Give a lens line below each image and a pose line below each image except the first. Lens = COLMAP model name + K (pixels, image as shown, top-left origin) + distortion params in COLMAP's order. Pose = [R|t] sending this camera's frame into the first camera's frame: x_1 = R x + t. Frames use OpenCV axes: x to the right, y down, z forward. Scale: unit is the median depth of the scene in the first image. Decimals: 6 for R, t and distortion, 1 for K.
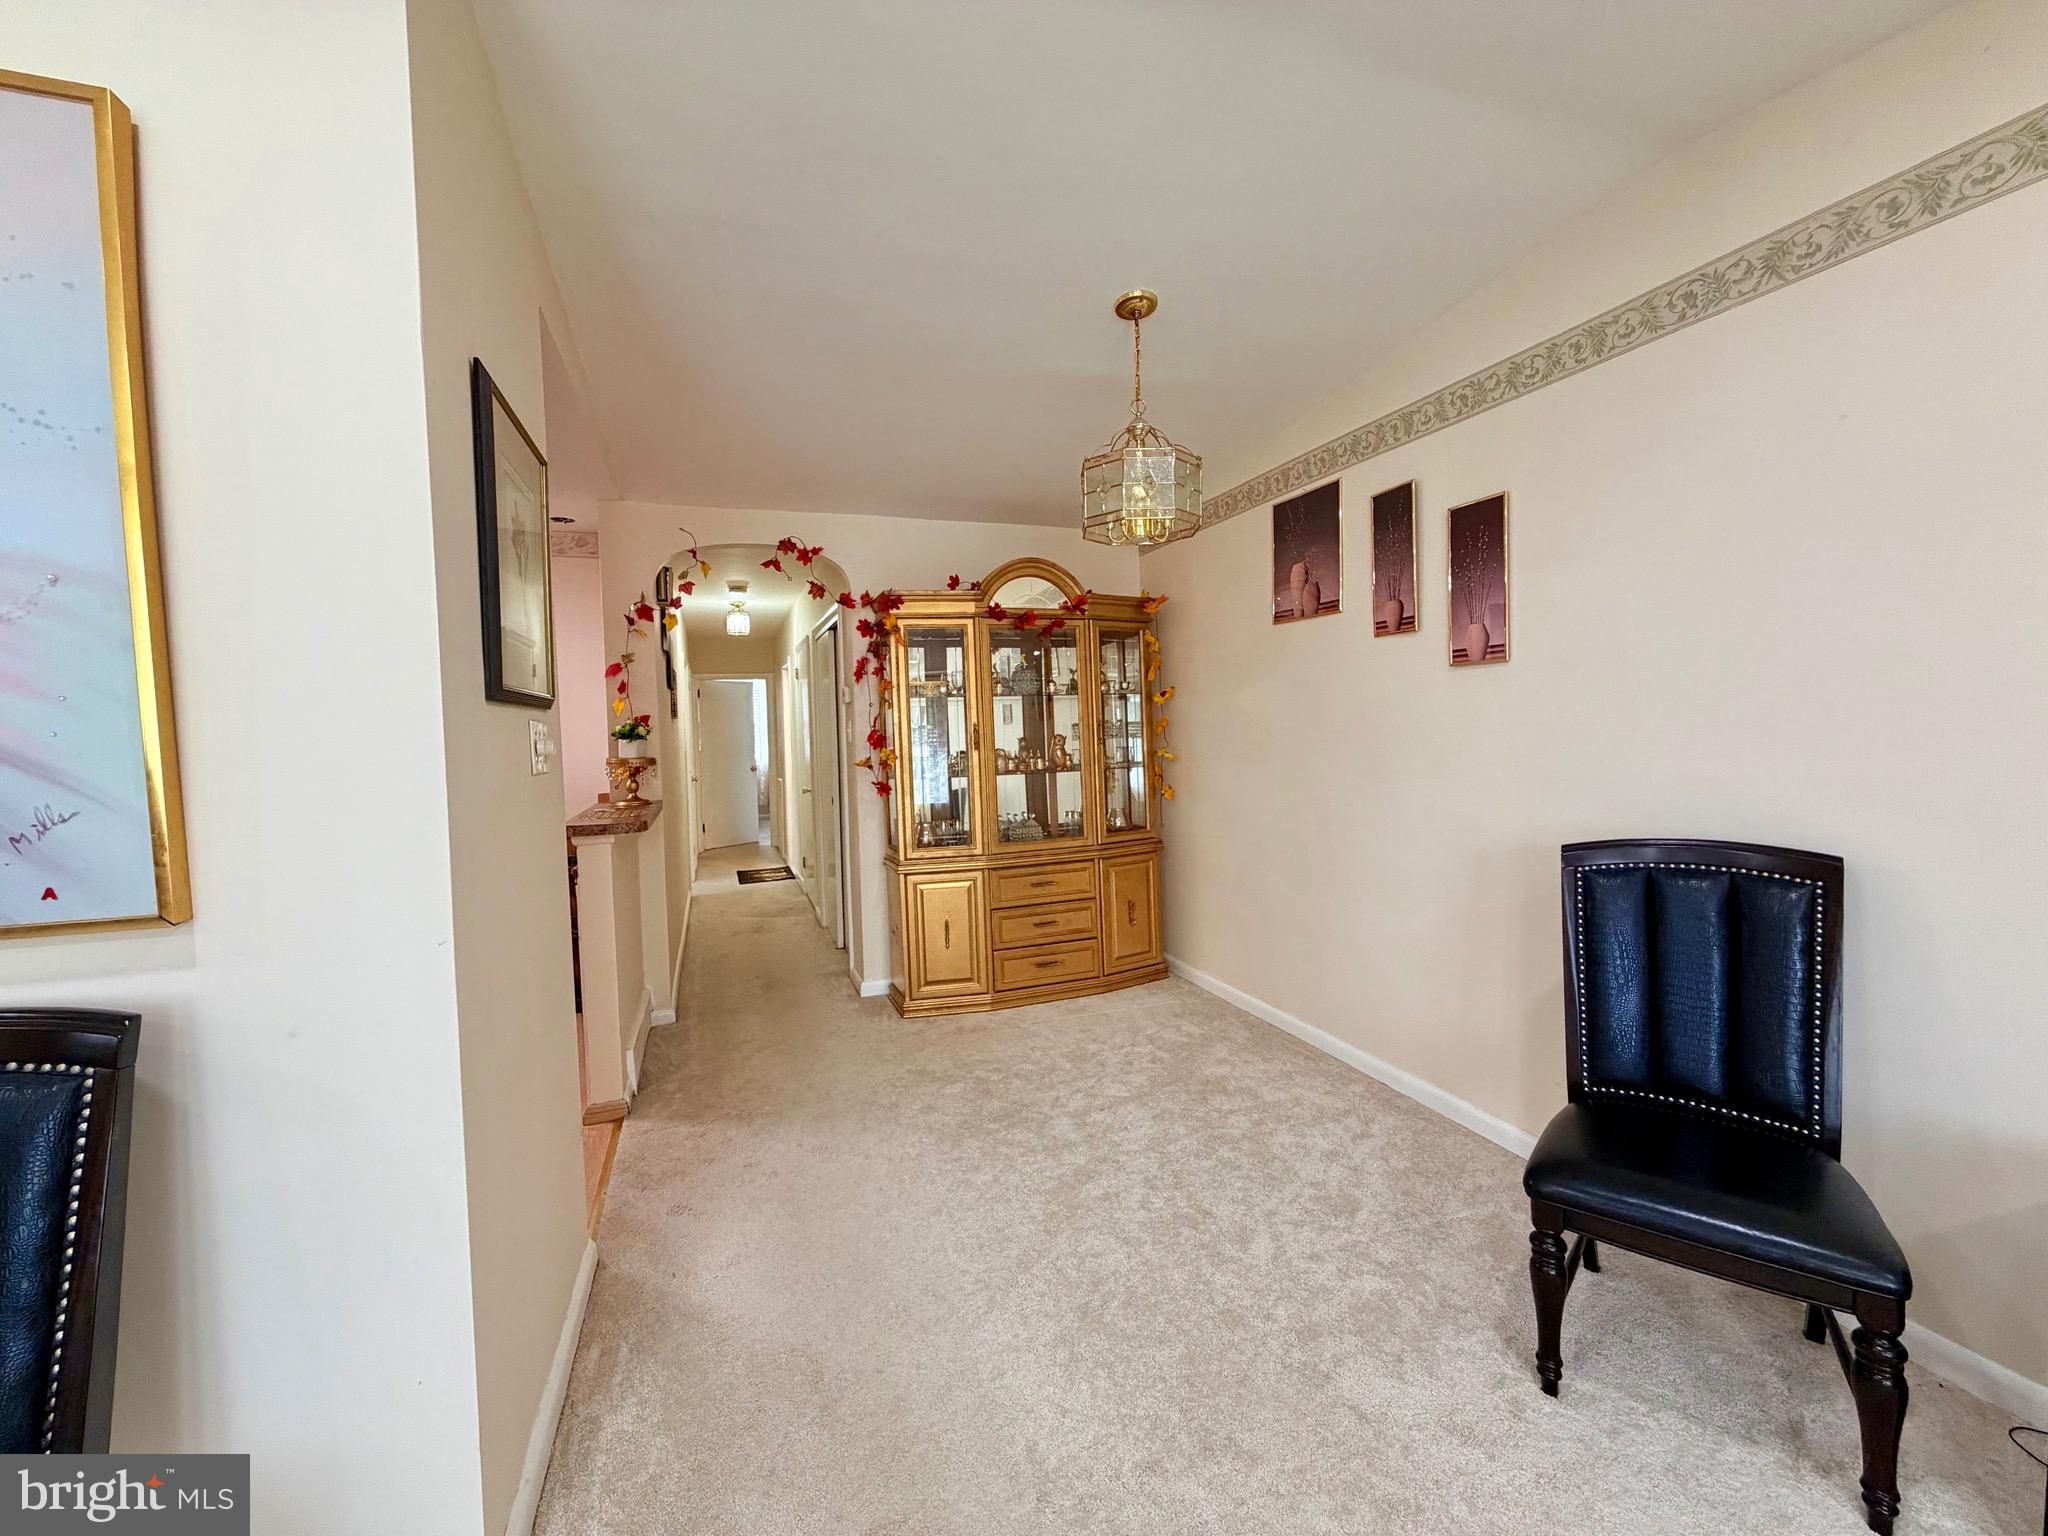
lens RADIAL K [[813.3, 0, 1024.1], [0, 813.3, 754.6], [0, 0, 1]] dist [0.003089, 0.000099]
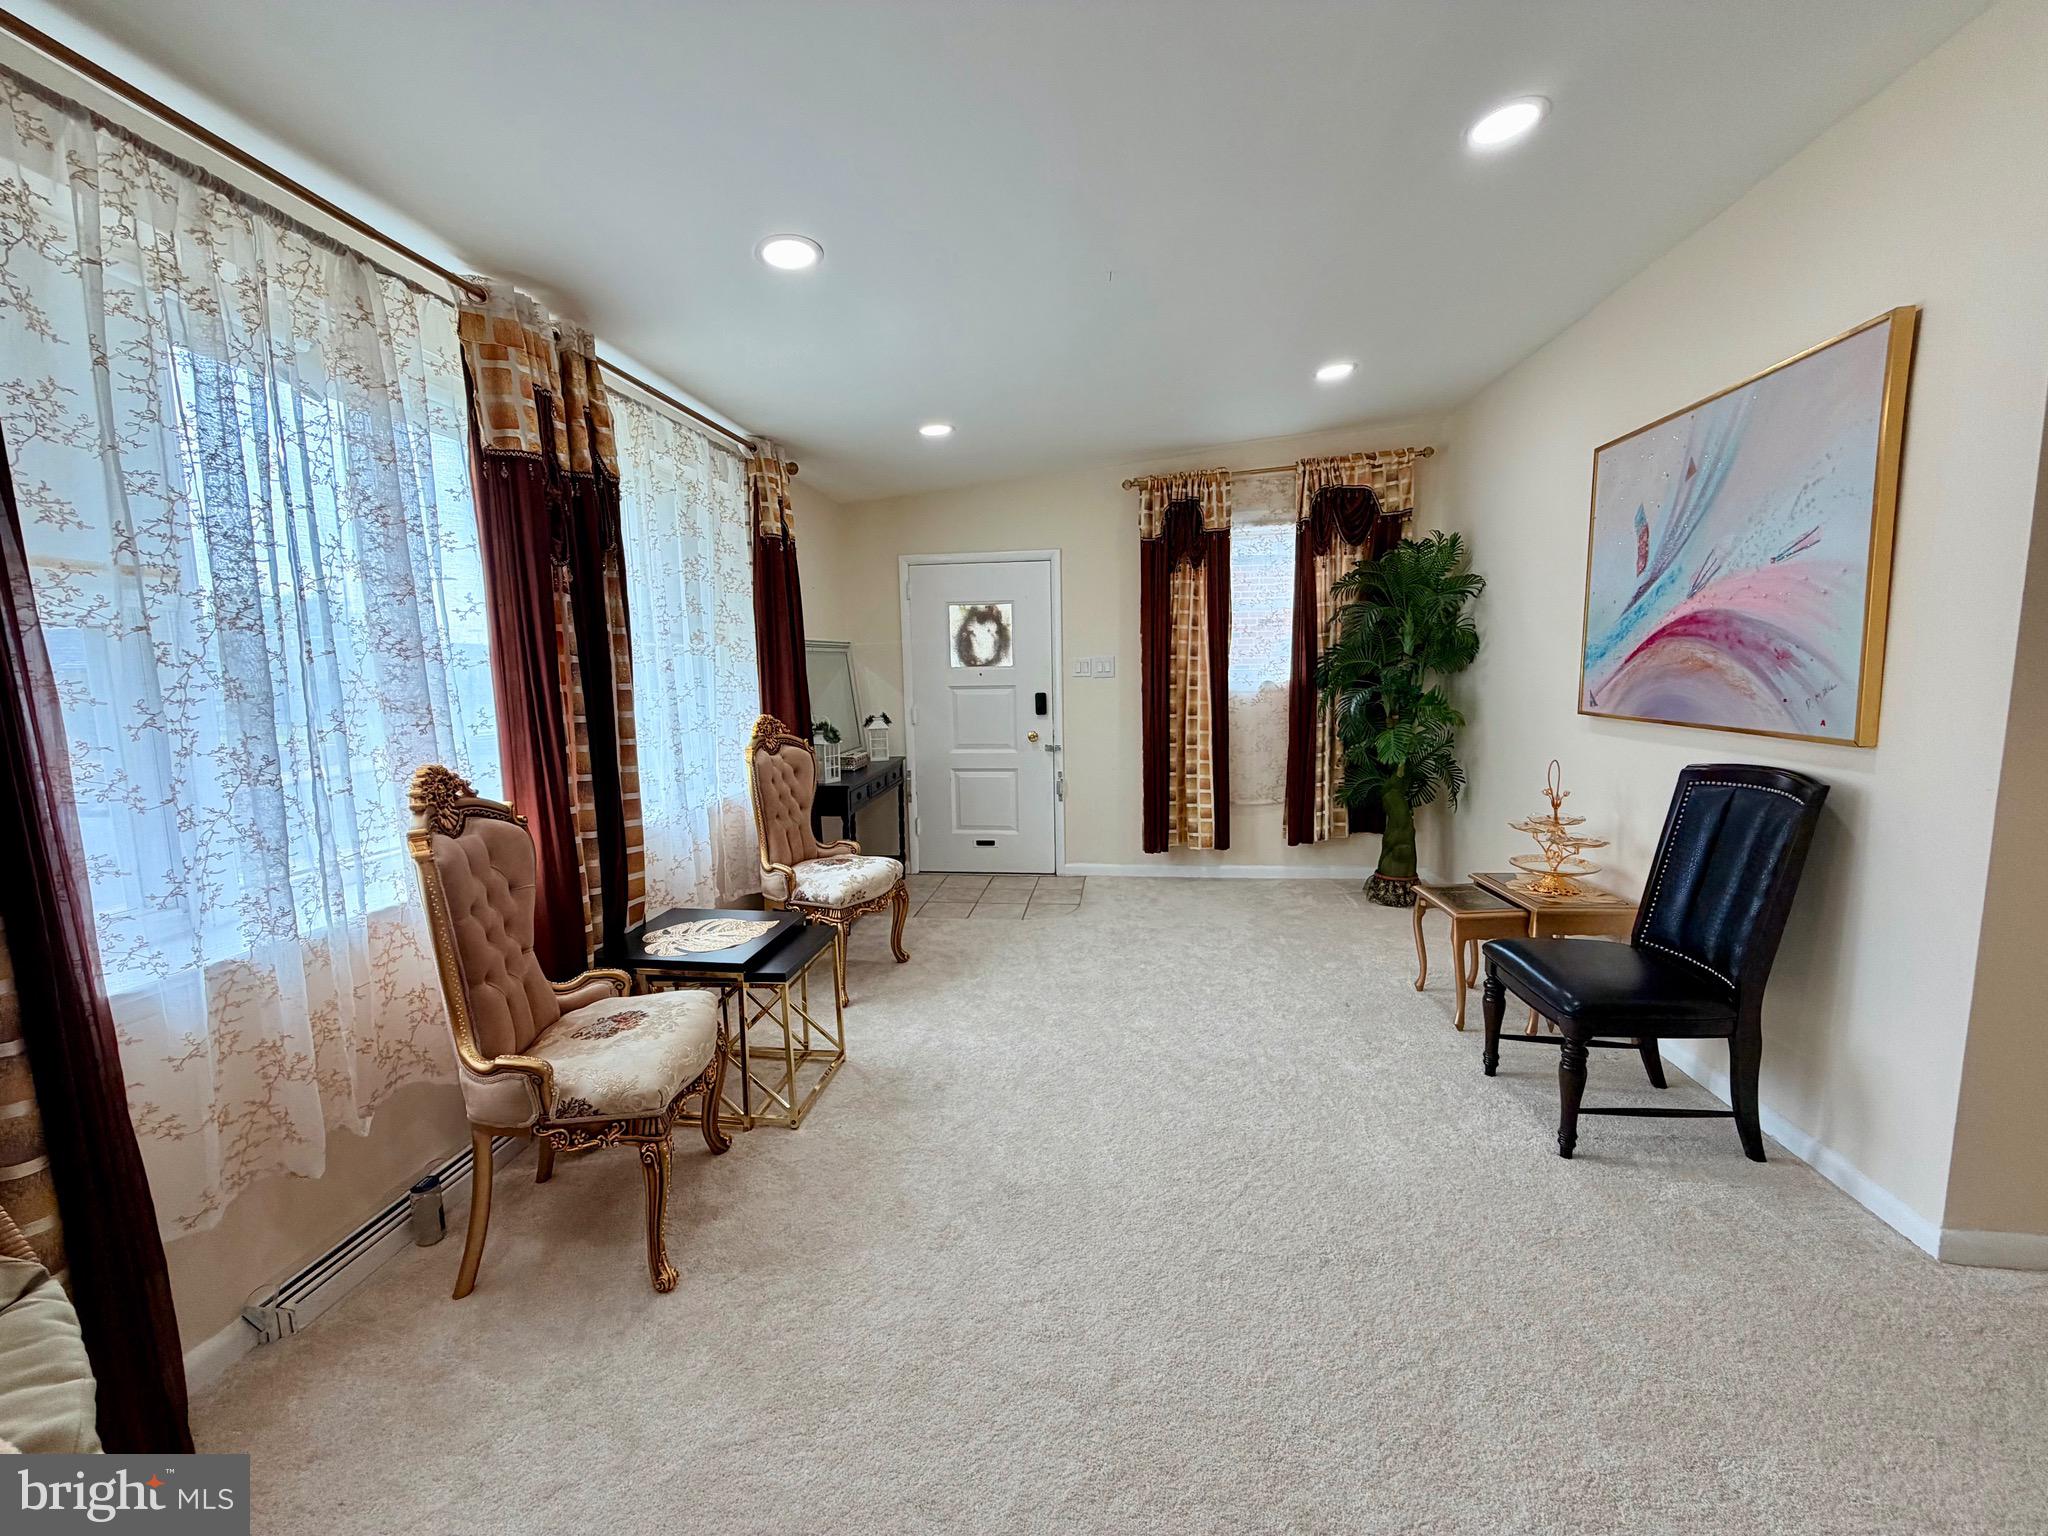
lens RADIAL K [[813.3, 0, 1024.3], [0, 813.3, 769.0], [0, 0, 1]] dist [0.003089, 0.000099]
pose [[-0.464961, 0.139735, -0.874234, 1.558052], [0.000670, 0.987521, 0.157487, -0.041637], [0.885331, 0.072640, -0.459252, 0.161988]]
